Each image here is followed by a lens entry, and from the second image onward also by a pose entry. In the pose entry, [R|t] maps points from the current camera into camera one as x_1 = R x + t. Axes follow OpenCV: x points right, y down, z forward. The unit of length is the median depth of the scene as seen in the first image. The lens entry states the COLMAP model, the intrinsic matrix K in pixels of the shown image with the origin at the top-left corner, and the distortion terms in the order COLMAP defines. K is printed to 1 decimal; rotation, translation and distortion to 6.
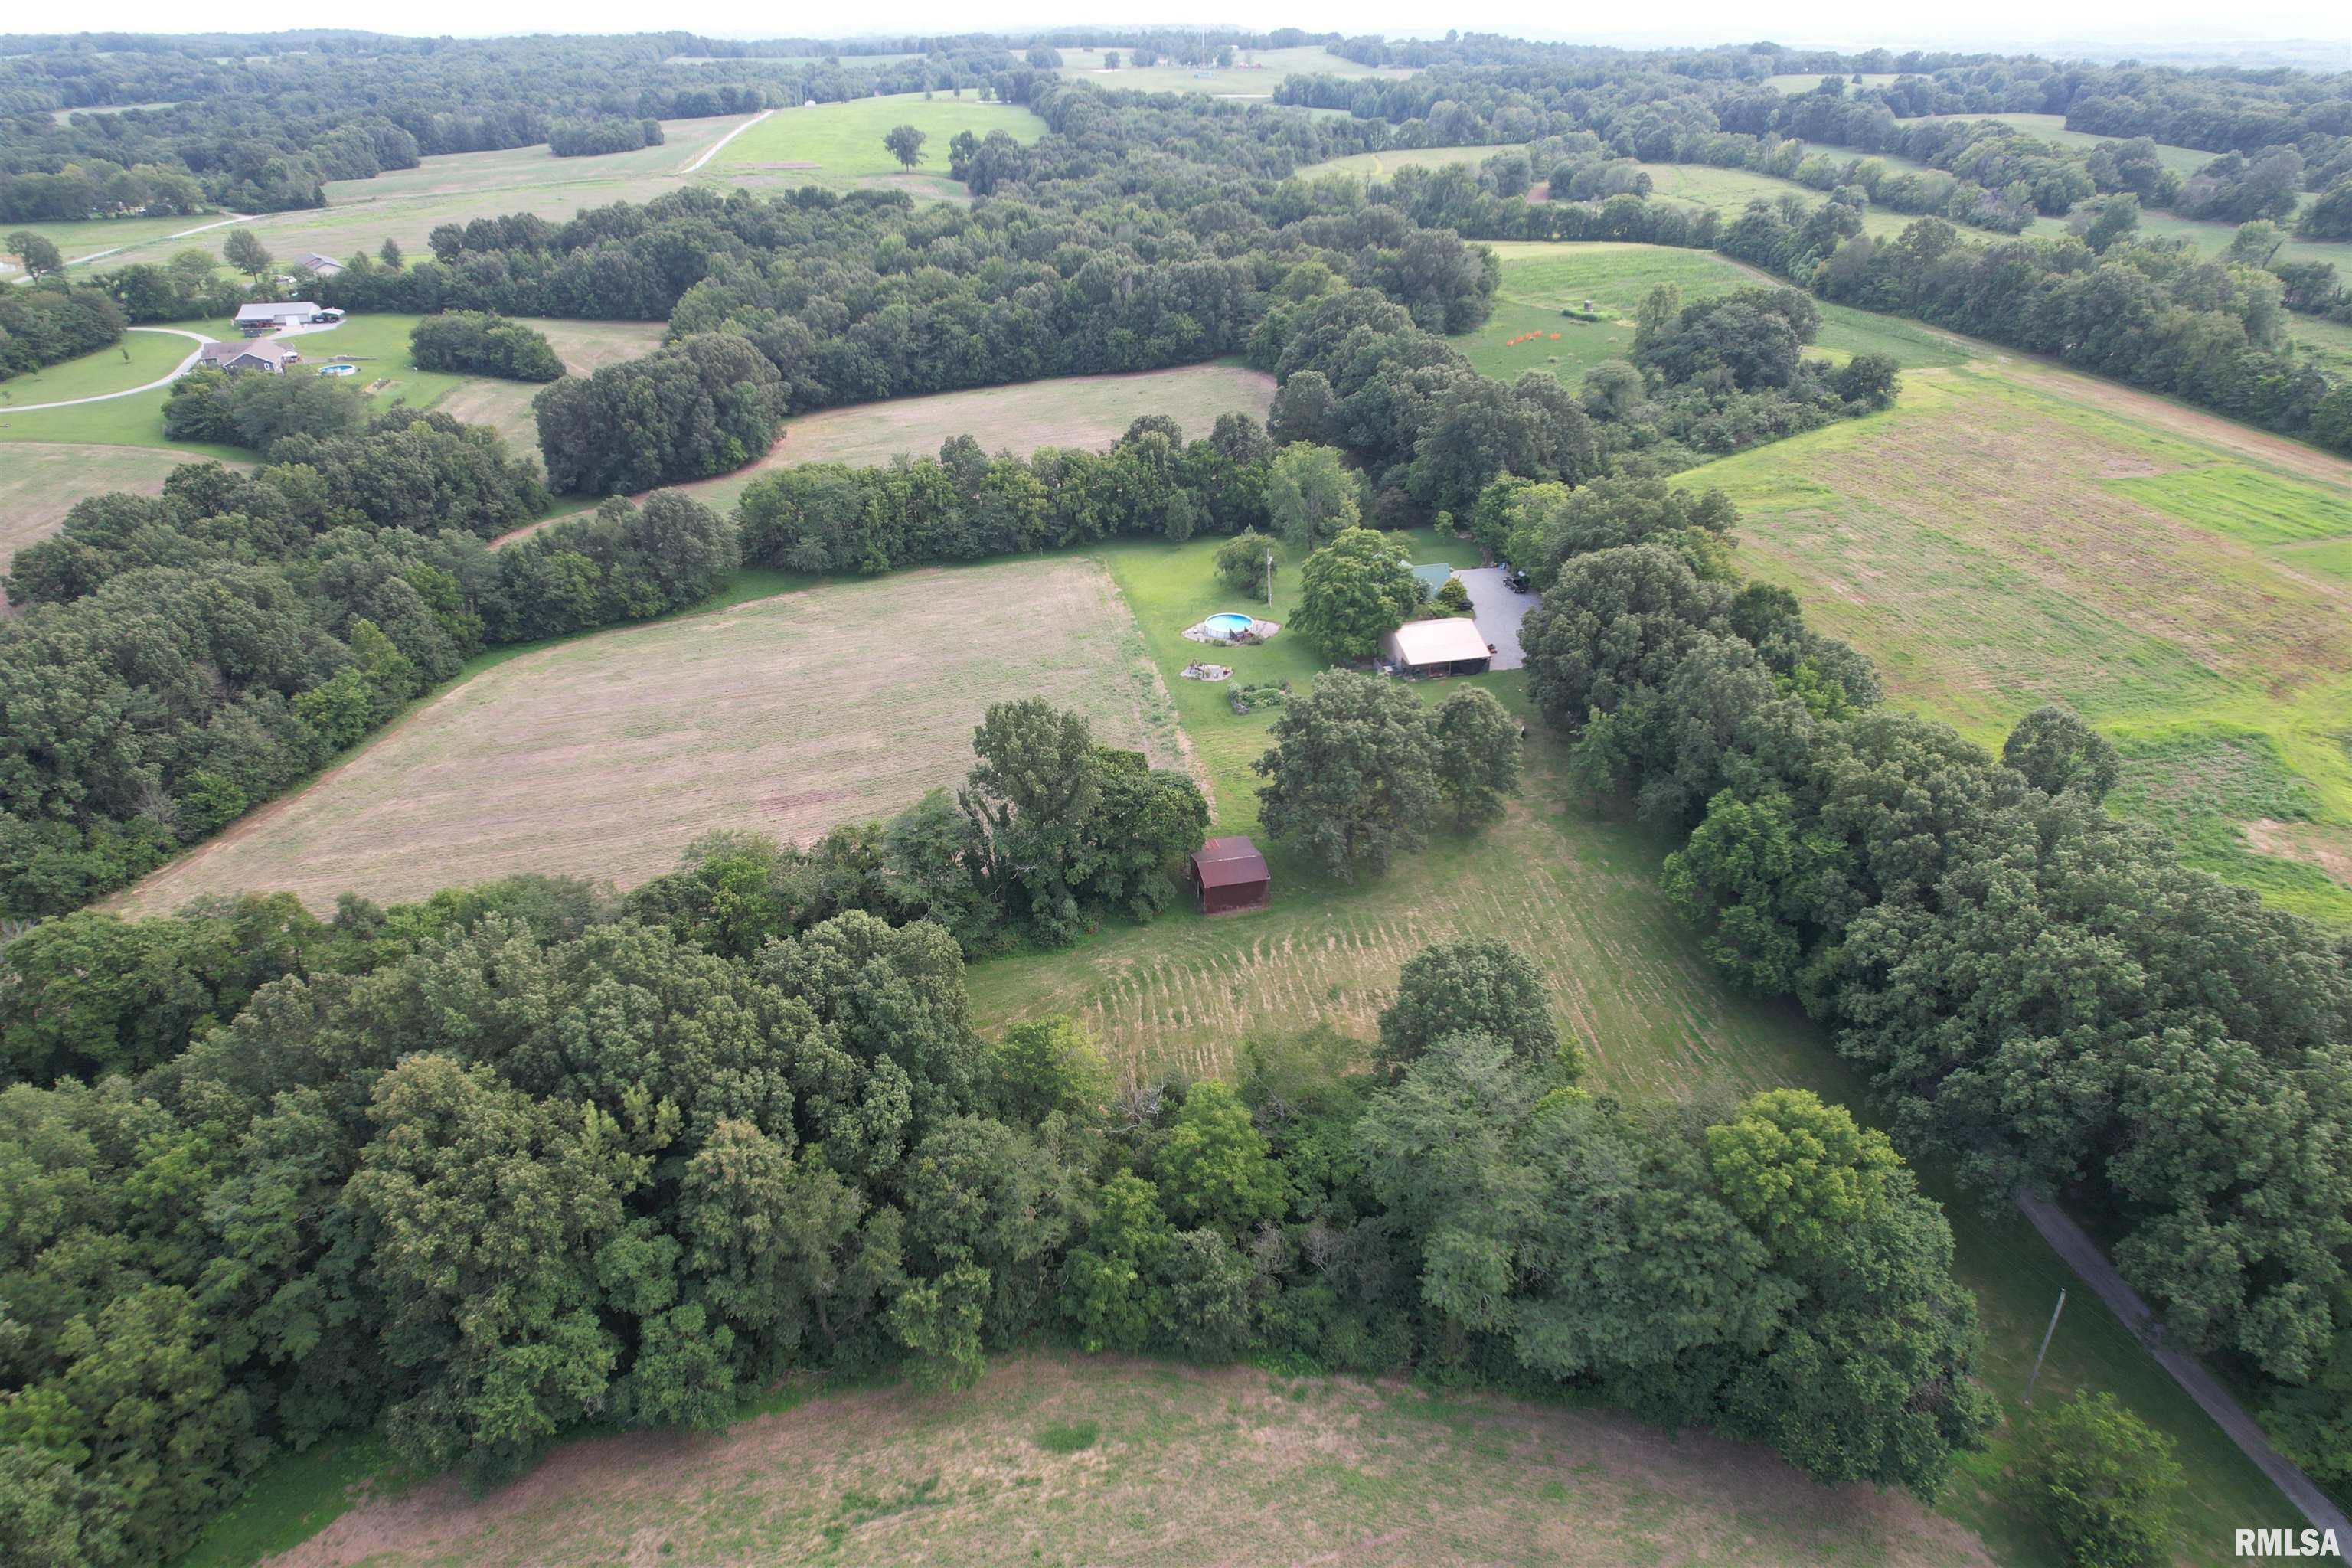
lens RADIAL K [[1494.2, 0, 1182.2], [0, 1494.2, 785.2], [0, 0, 1]] dist [-0.081179, 0.072581]
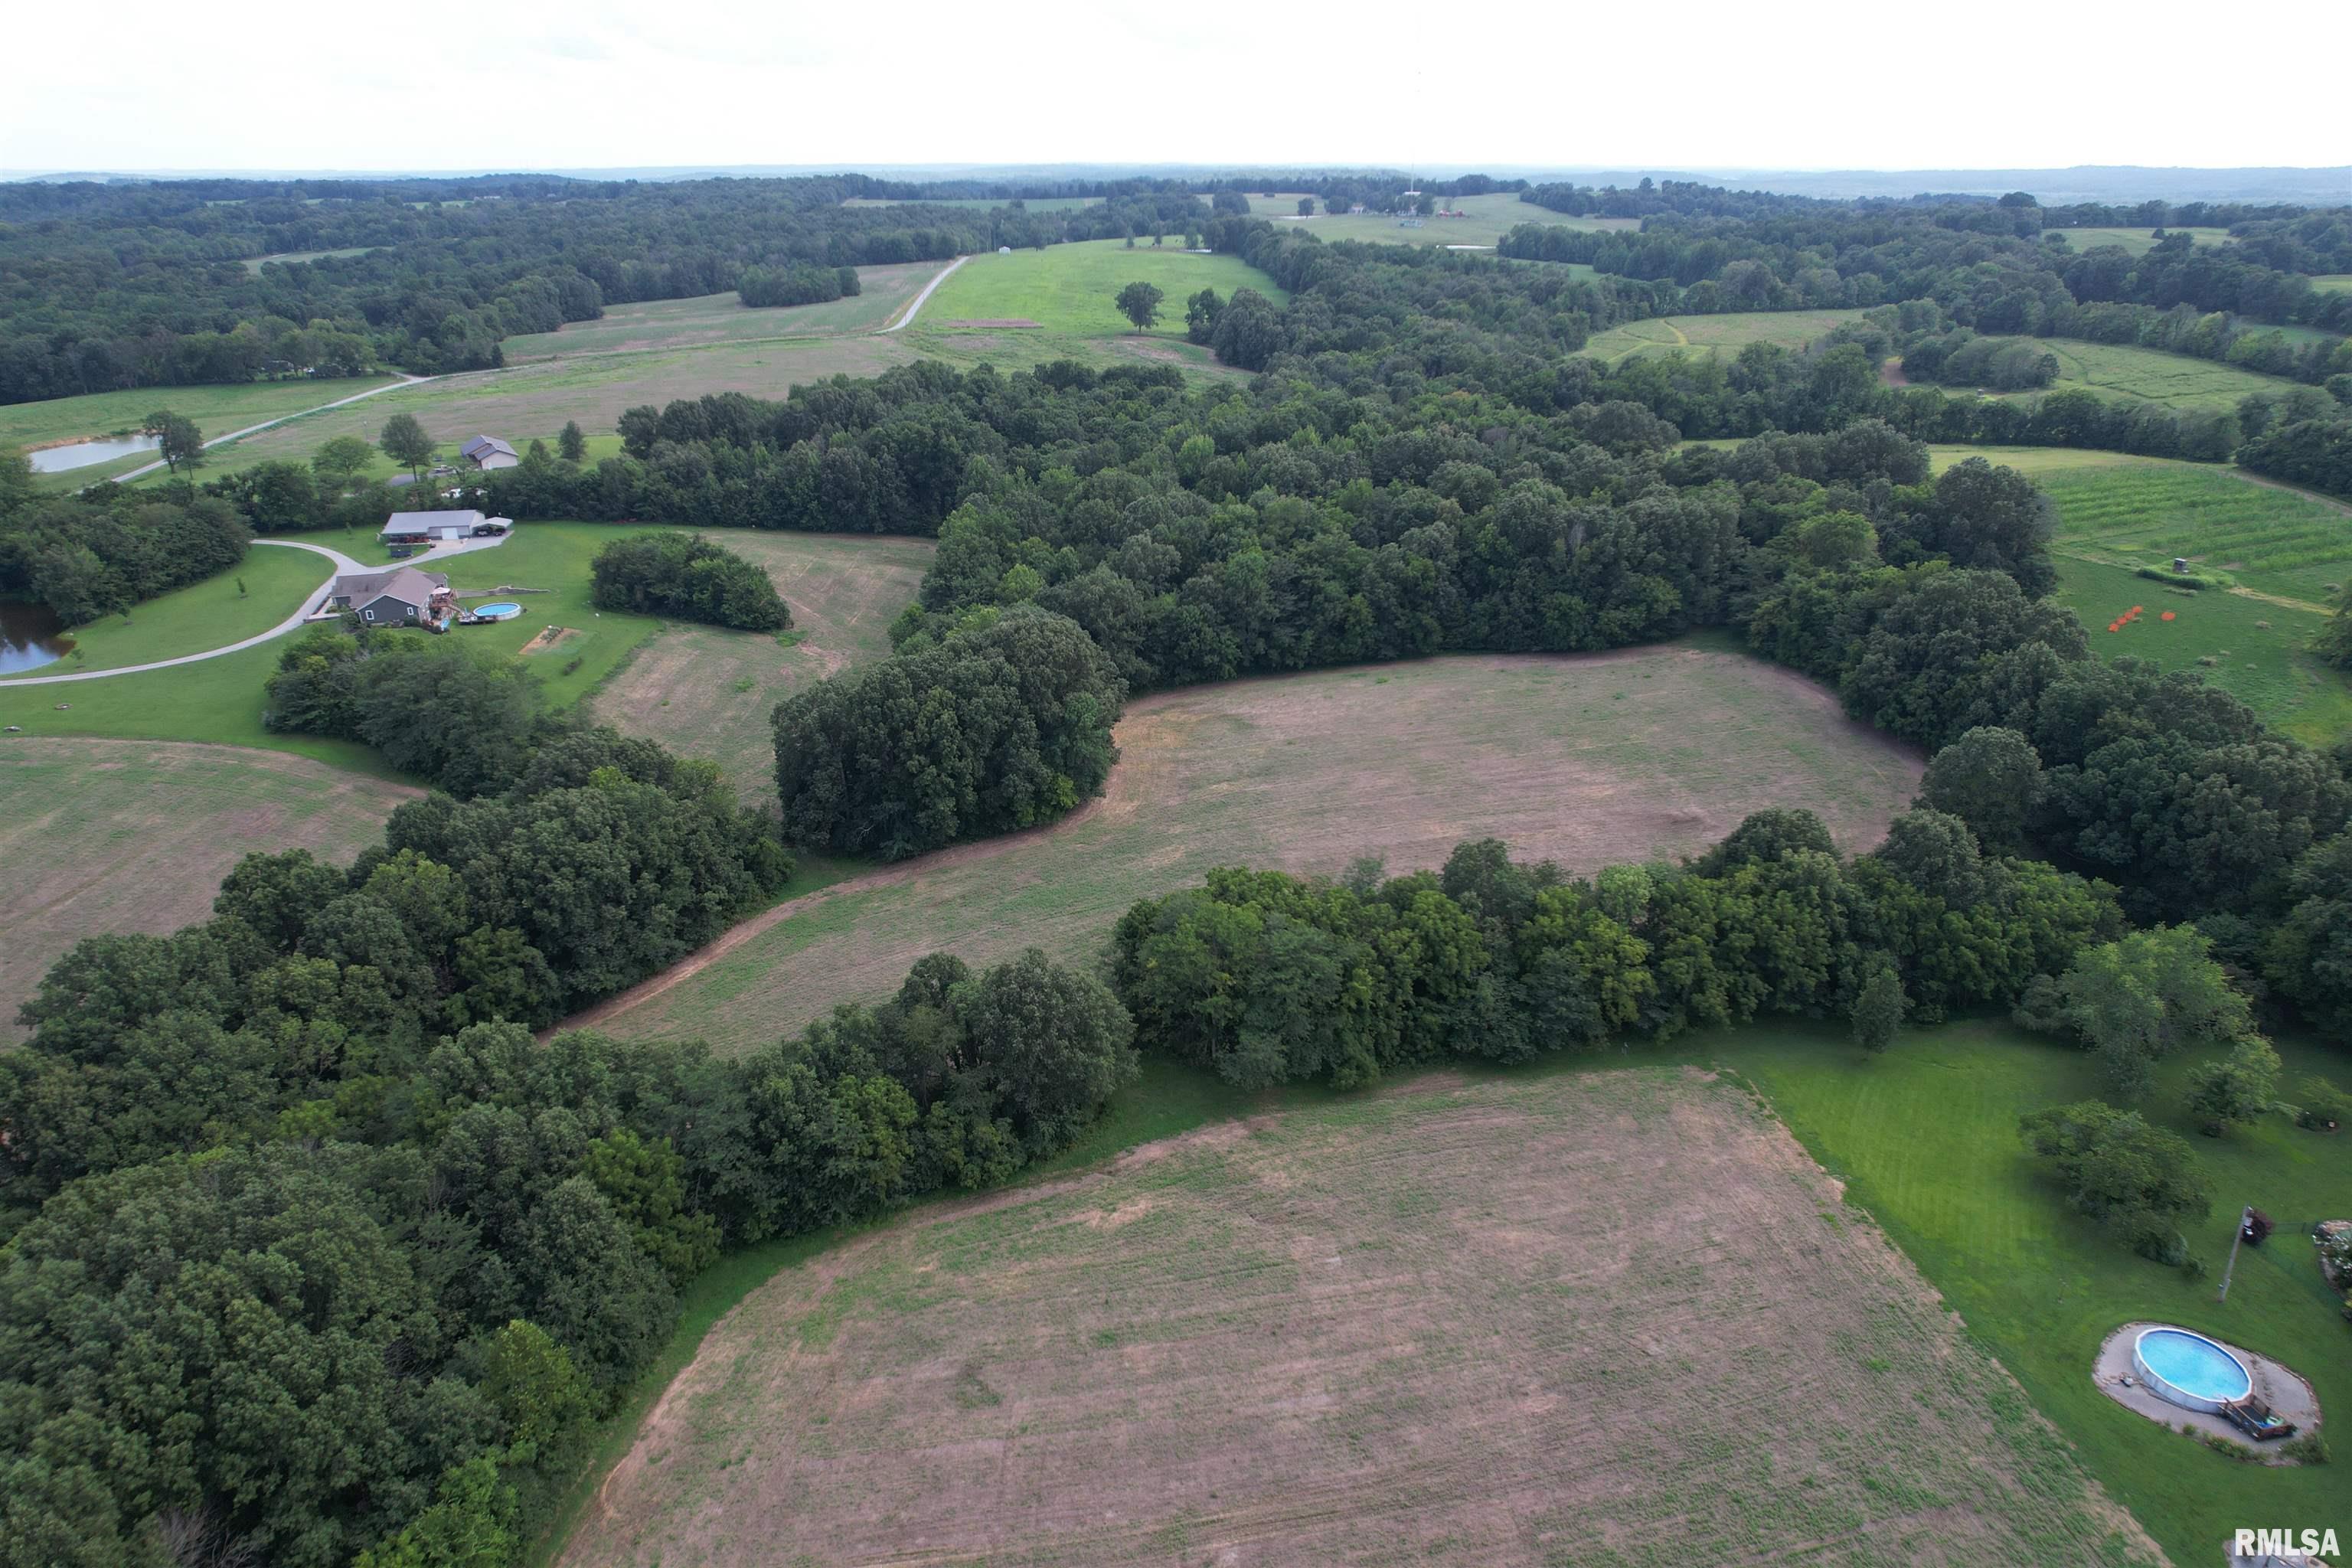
lens RADIAL K [[1494.2, 0, 1182.2], [0, 1494.2, 785.2], [0, 0, 1]] dist [-0.081179, 0.072581]
pose [[0.996459, 0.033361, -0.077179, -0.128965], [-0.039586, 0.995962, -0.080580, -0.116982], [0.074179, 0.083350, 0.993756, 0.218279]]
